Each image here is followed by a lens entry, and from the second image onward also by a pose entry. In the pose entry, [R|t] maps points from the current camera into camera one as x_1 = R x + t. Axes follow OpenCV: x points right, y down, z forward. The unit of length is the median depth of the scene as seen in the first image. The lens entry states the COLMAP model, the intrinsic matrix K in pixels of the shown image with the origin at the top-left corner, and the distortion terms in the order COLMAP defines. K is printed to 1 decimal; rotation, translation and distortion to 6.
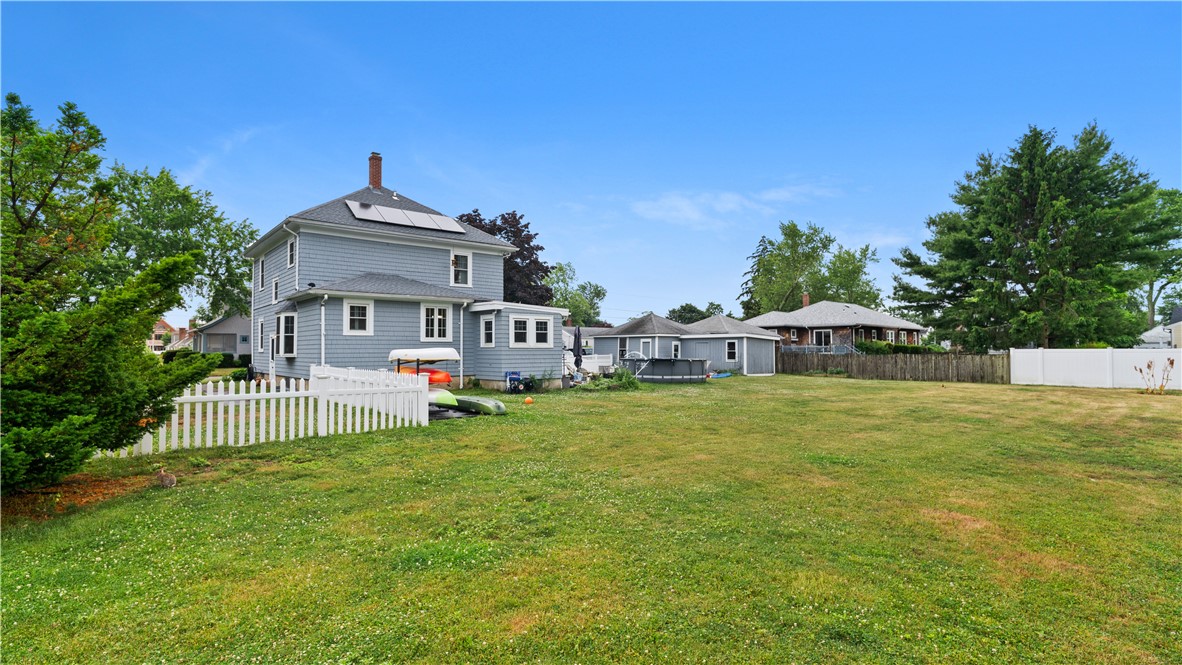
lens RADIAL K [[563.6, 0, 570.9], [0, 563.6, 337.6], [0, 0, 1]] dist [-0.019508, 0.008640]
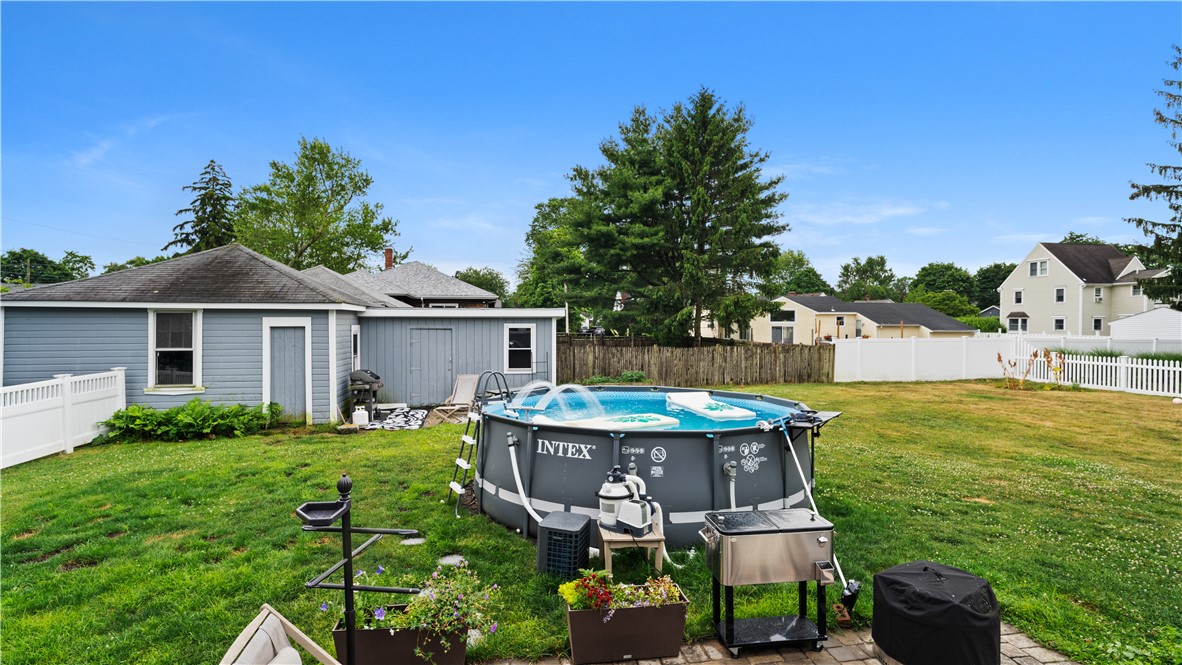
lens RADIAL K [[563.6, 0, 603.0], [0, 563.6, 324.4], [0, 0, 1]] dist [-0.019508, 0.008640]
pose [[0.475606, 0.000753, 0.879658, -0.093822], [-0.020693, 0.999733, 0.010332, -0.001307], [-0.879415, -0.023116, 0.475494, 1.086116]]
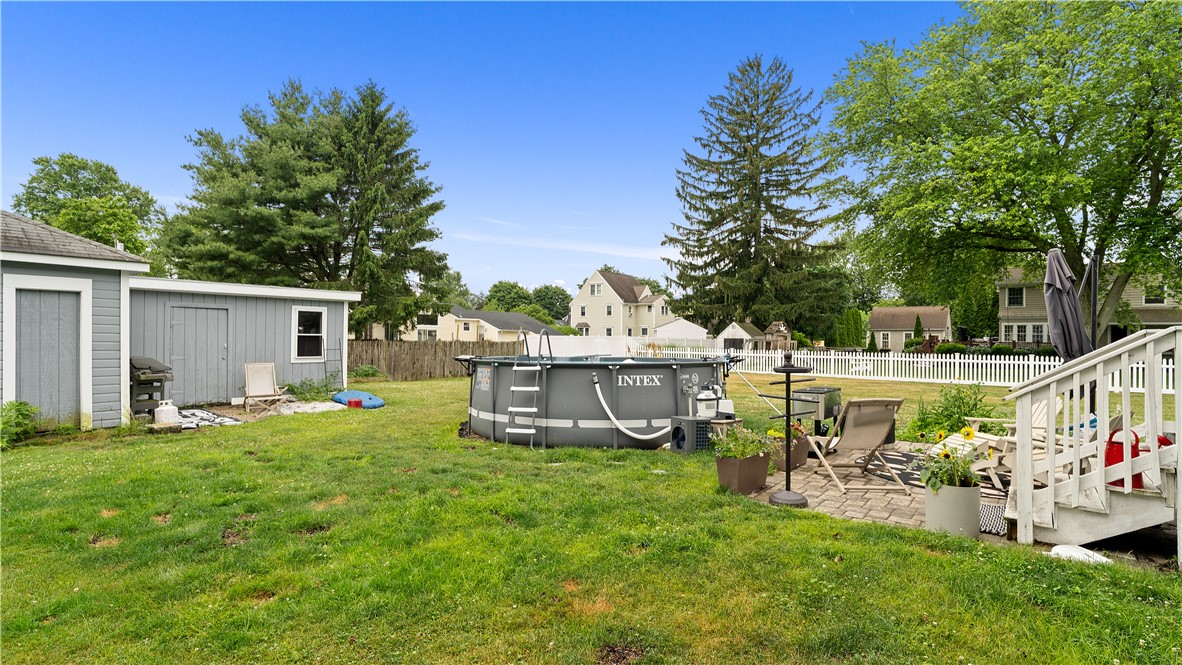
lens RADIAL K [[563.6, 0, 603.5], [0, 563.6, 337.4], [0, 0, 1]] dist [-0.019508, 0.008640]
pose [[-0.248743, 0.000103, 0.968570, -0.203247], [-0.026158, 0.999635, -0.006824, 0.033708], [-0.968216, -0.027033, -0.248649, 1.322843]]
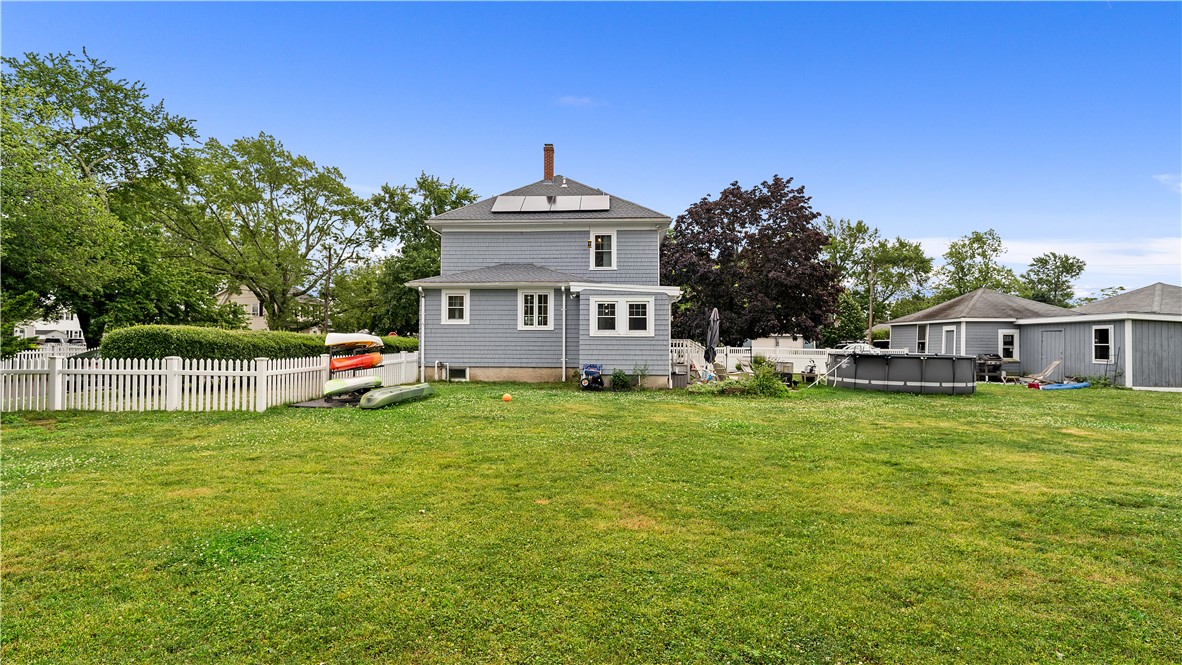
lens RADIAL K [[563.6, 0, 580.0], [0, 563.6, 333.2], [0, 0, 1]] dist [-0.019508, 0.008640]
pose [[0.736992, -0.007365, -0.675861, 0.407779], [0.007729, 0.999967, -0.002468, 0.013831], [0.675857, -0.003405, 0.737025, 0.324656]]
